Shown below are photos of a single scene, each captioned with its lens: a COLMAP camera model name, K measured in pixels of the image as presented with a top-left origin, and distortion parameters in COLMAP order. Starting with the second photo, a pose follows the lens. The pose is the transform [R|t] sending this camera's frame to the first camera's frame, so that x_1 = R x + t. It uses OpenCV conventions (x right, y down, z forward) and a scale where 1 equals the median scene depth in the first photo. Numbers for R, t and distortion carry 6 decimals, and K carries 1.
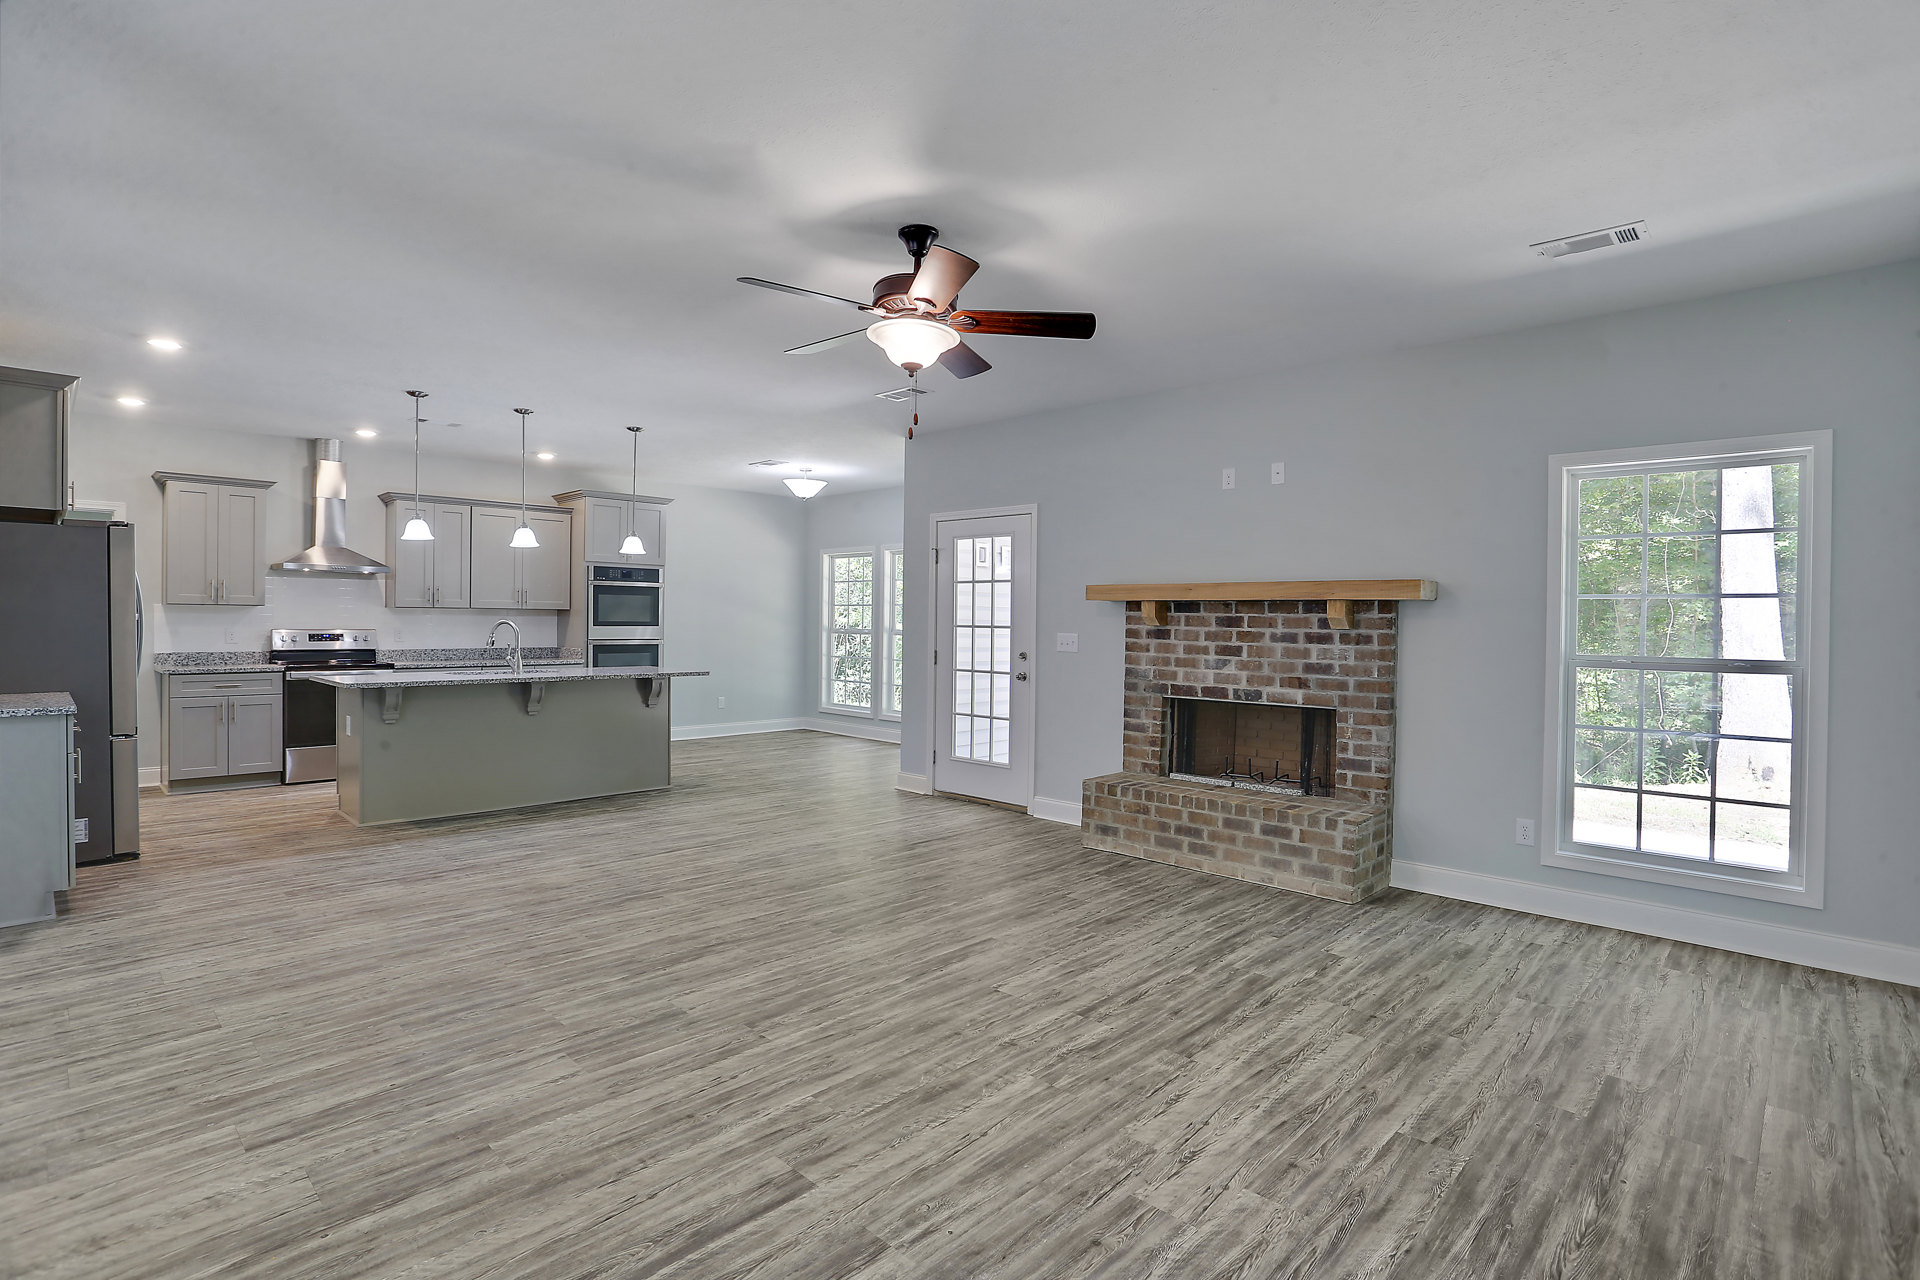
lens RADIAL K [[931.8, 0, 966.0], [0, 931.8, 629.0], [0, 0, 1]] dist [-0.066221, 0.020754]
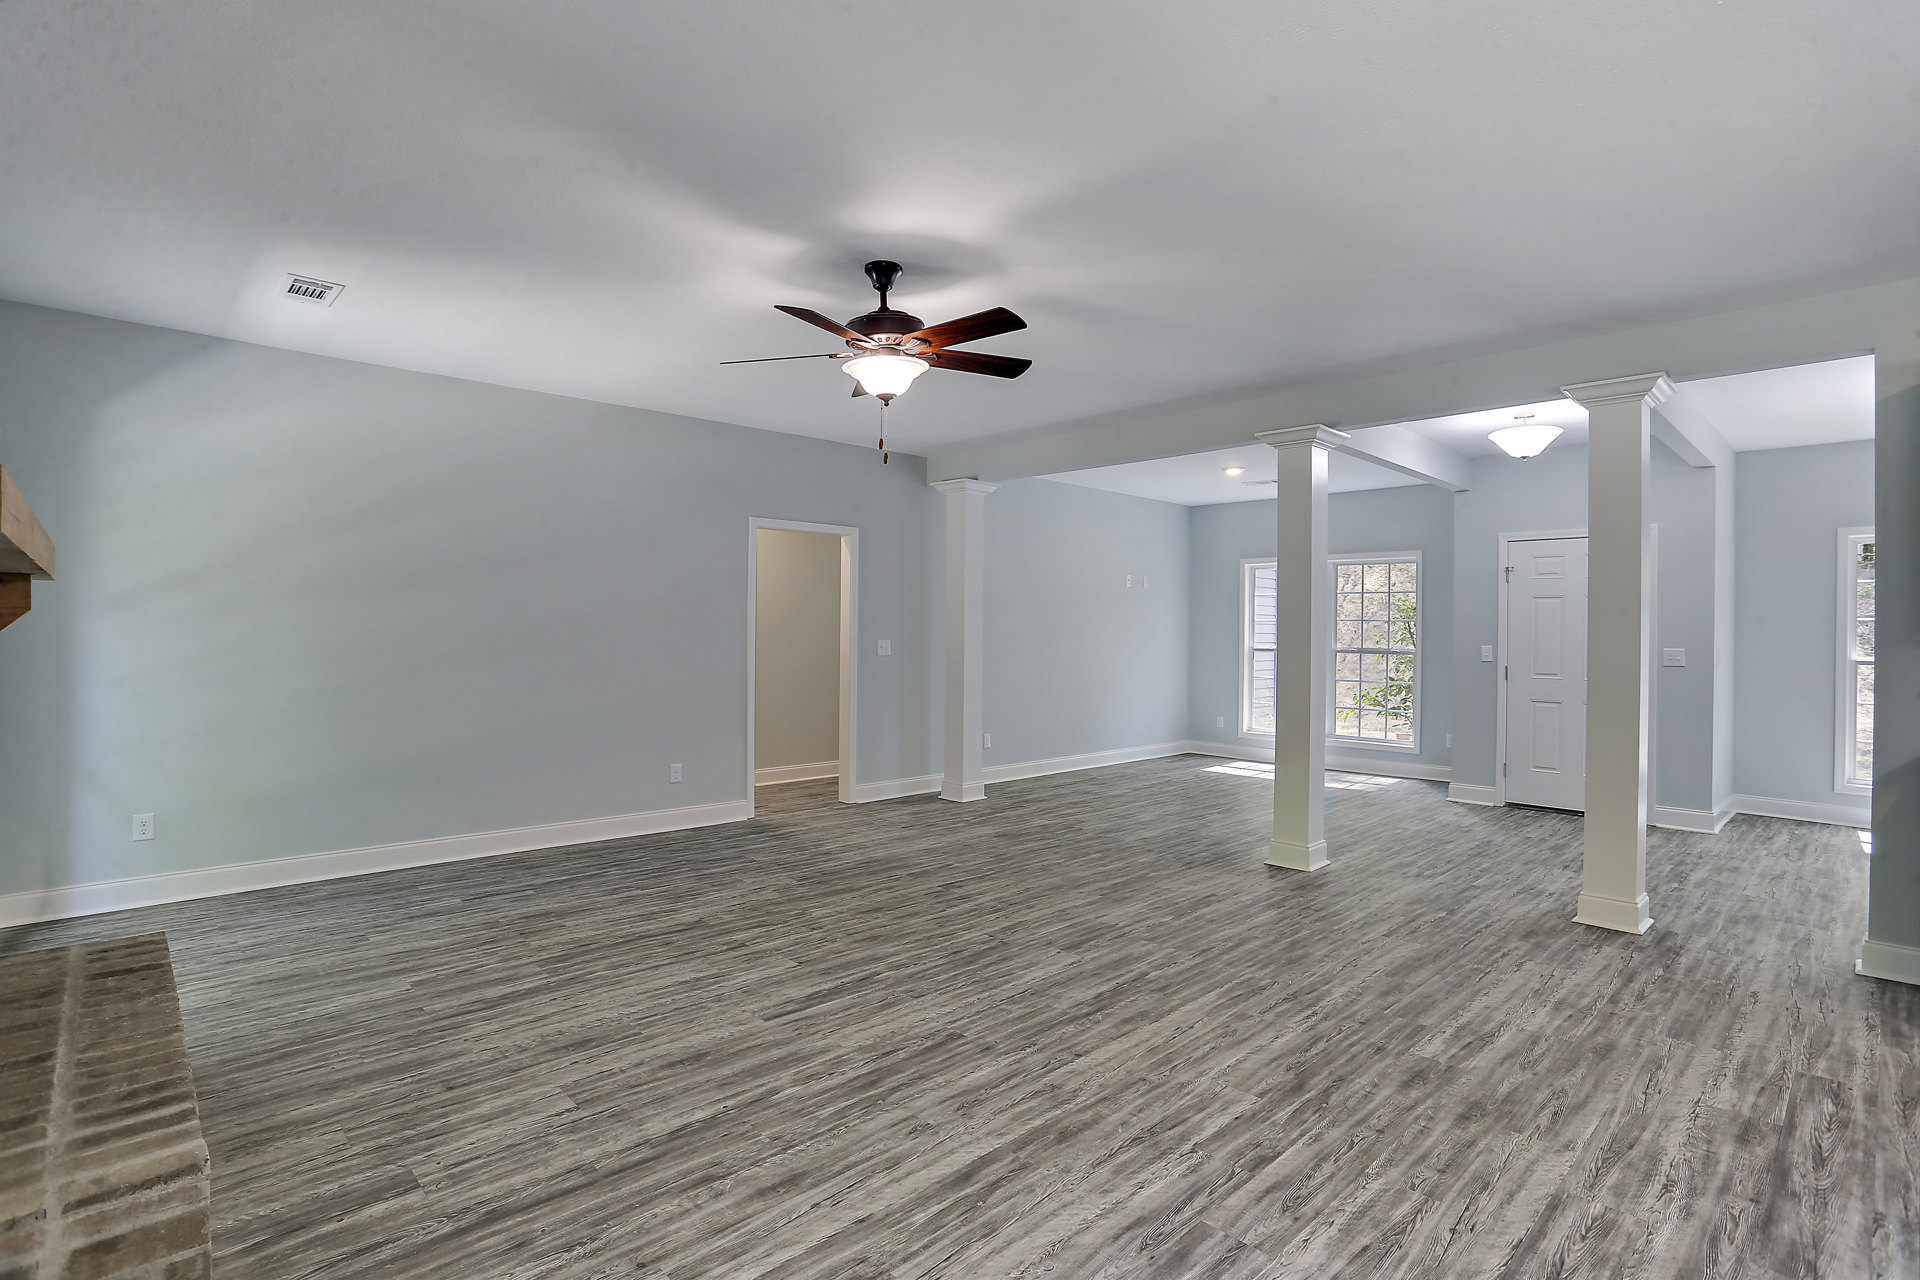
lens RADIAL K [[931.8, 0, 955.4], [0, 931.8, 630.5], [0, 0, 1]] dist [-0.066221, 0.020754]
pose [[-0.998381, -0.021155, 0.052808, -0.147312], [-0.020749, 0.999751, 0.008225, -0.015546], [-0.052969, 0.007116, -0.998571, 1.515913]]
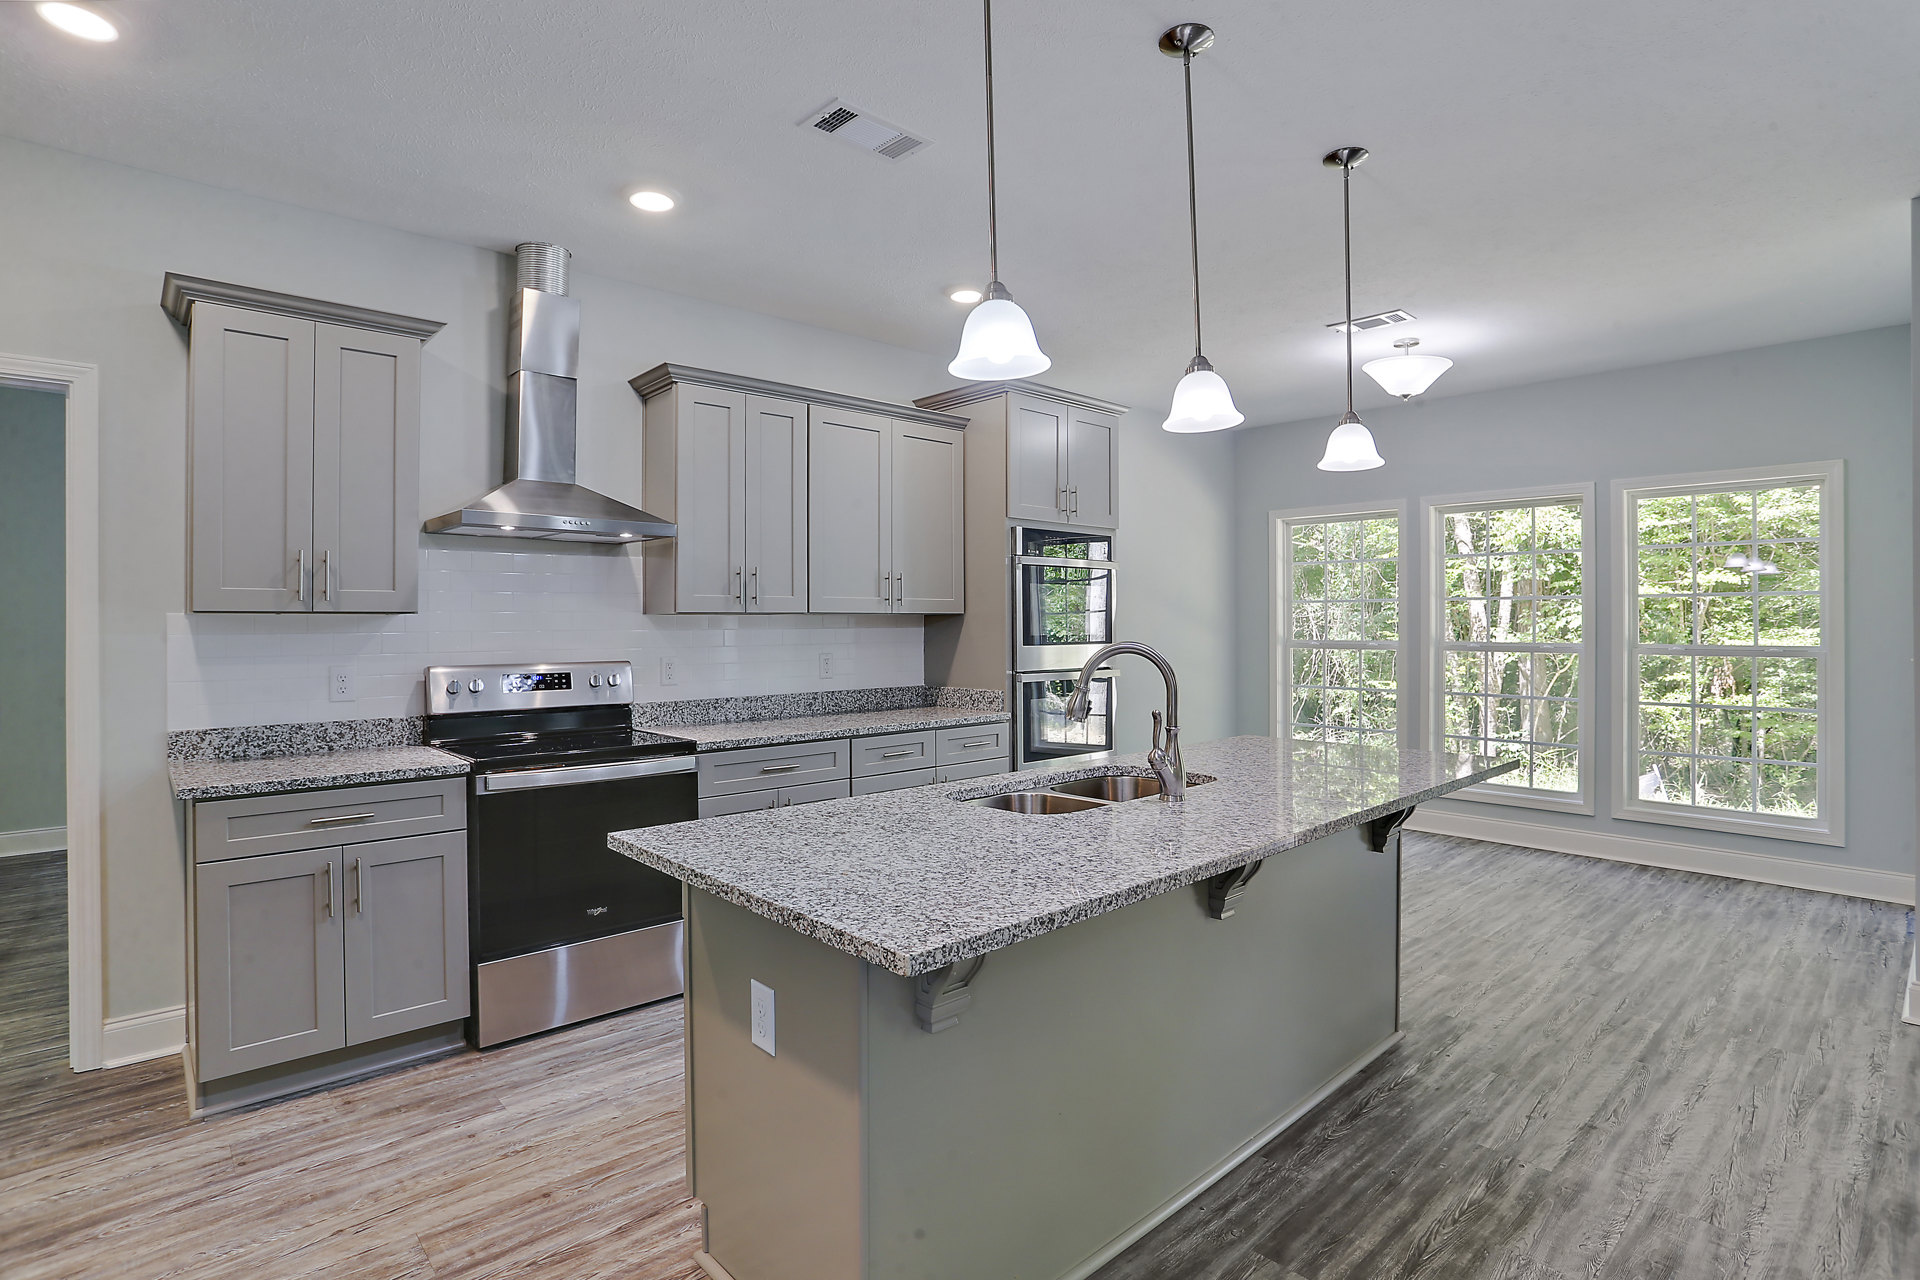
lens RADIAL K [[931.8, 0, 940.9], [0, 931.8, 623.1], [0, 0, 1]] dist [-0.066221, 0.020754]
pose [[0.996651, -0.015967, -0.080197, -0.763884], [0.015083, 0.999819, -0.011607, -0.019039], [0.080368, 0.010359, 0.996711, 0.907090]]
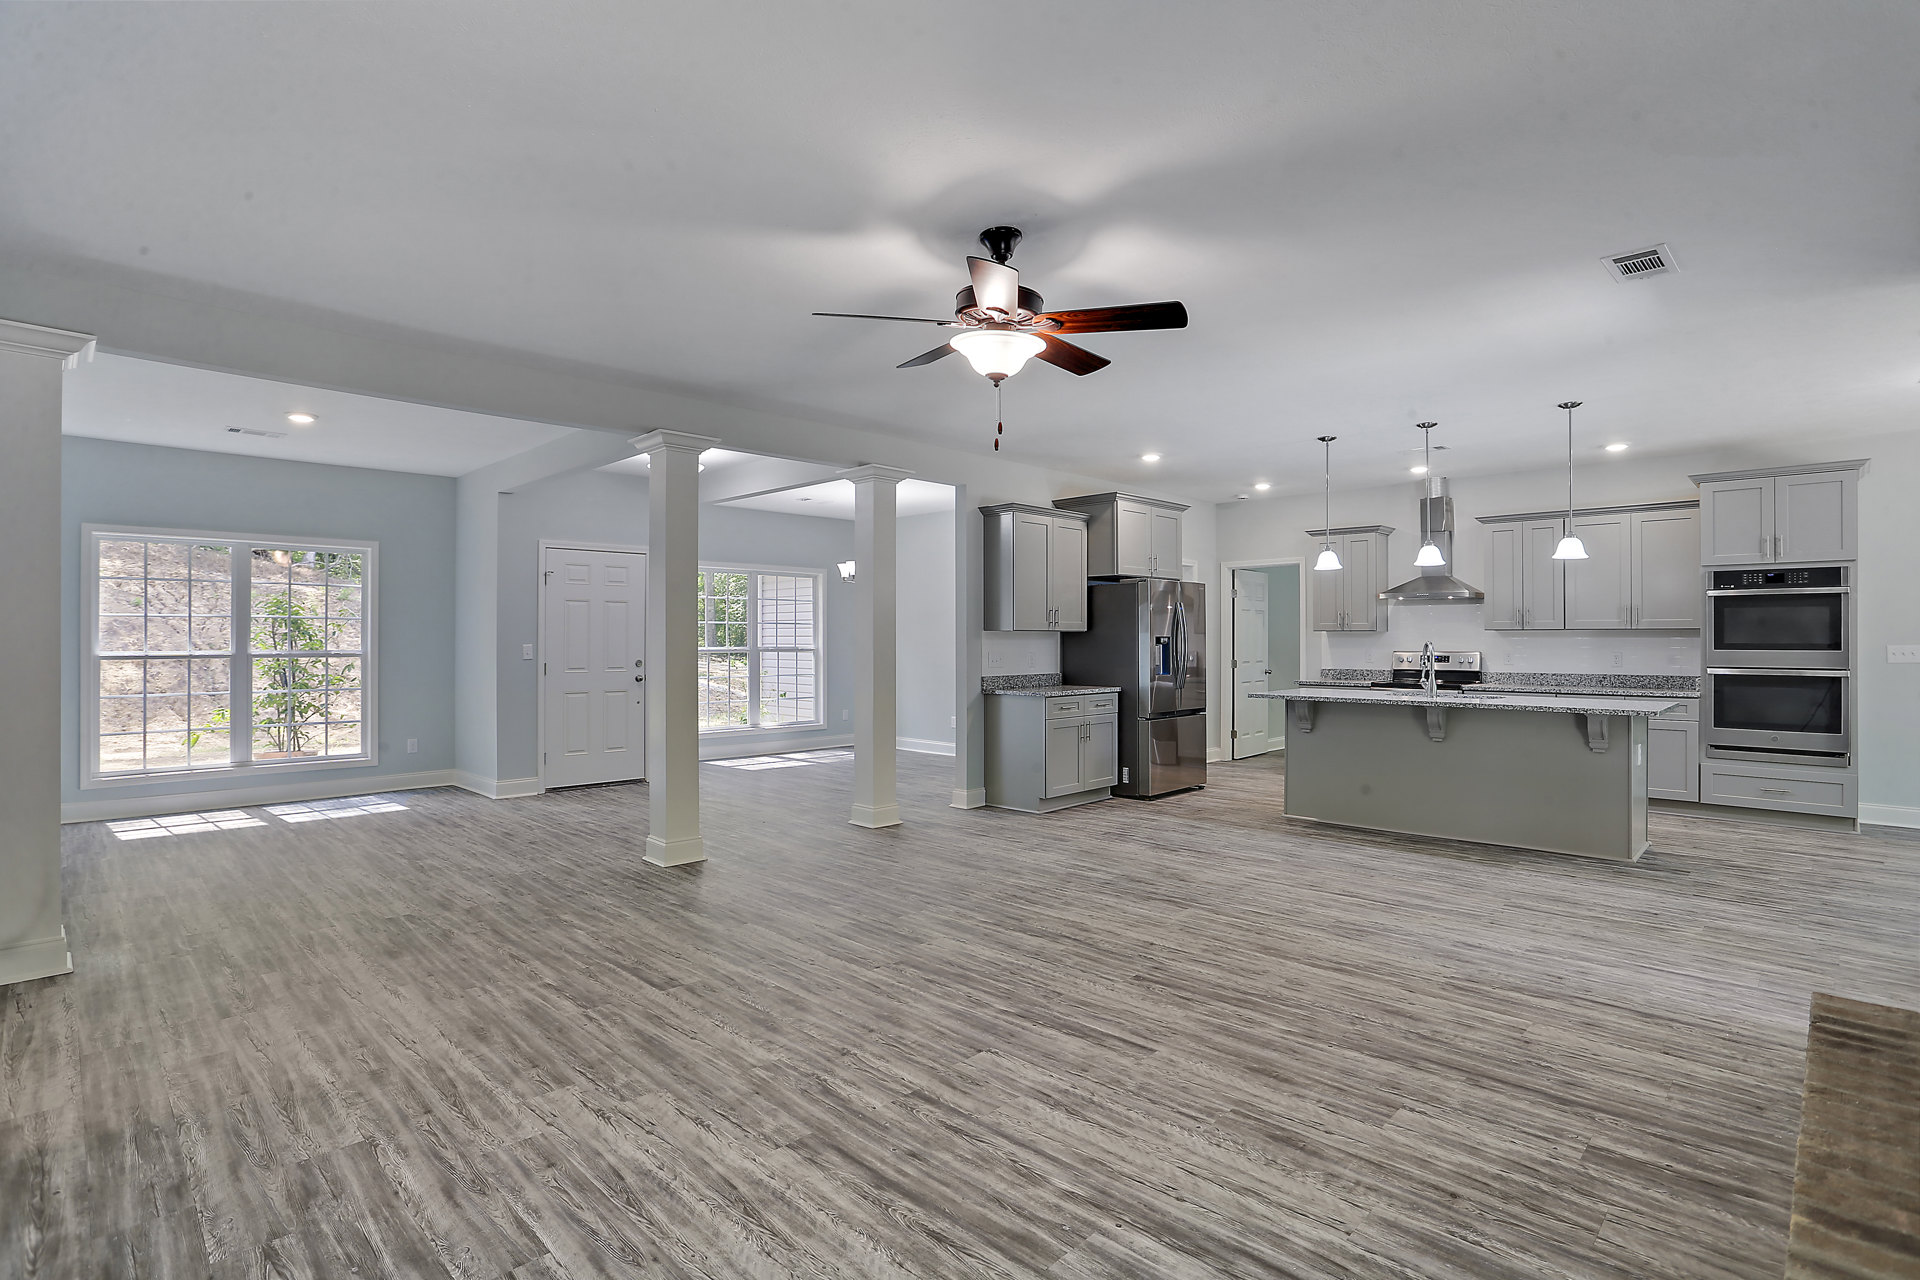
lens RADIAL K [[931.8, 0, 948.5], [0, 931.8, 633.9], [0, 0, 1]] dist [-0.066221, 0.020754]
pose [[-0.023723, -0.016215, -0.999587, 0.669768], [-0.009277, 0.999829, -0.015999, 0.003350], [0.999676, 0.008893, -0.023870, 0.713818]]
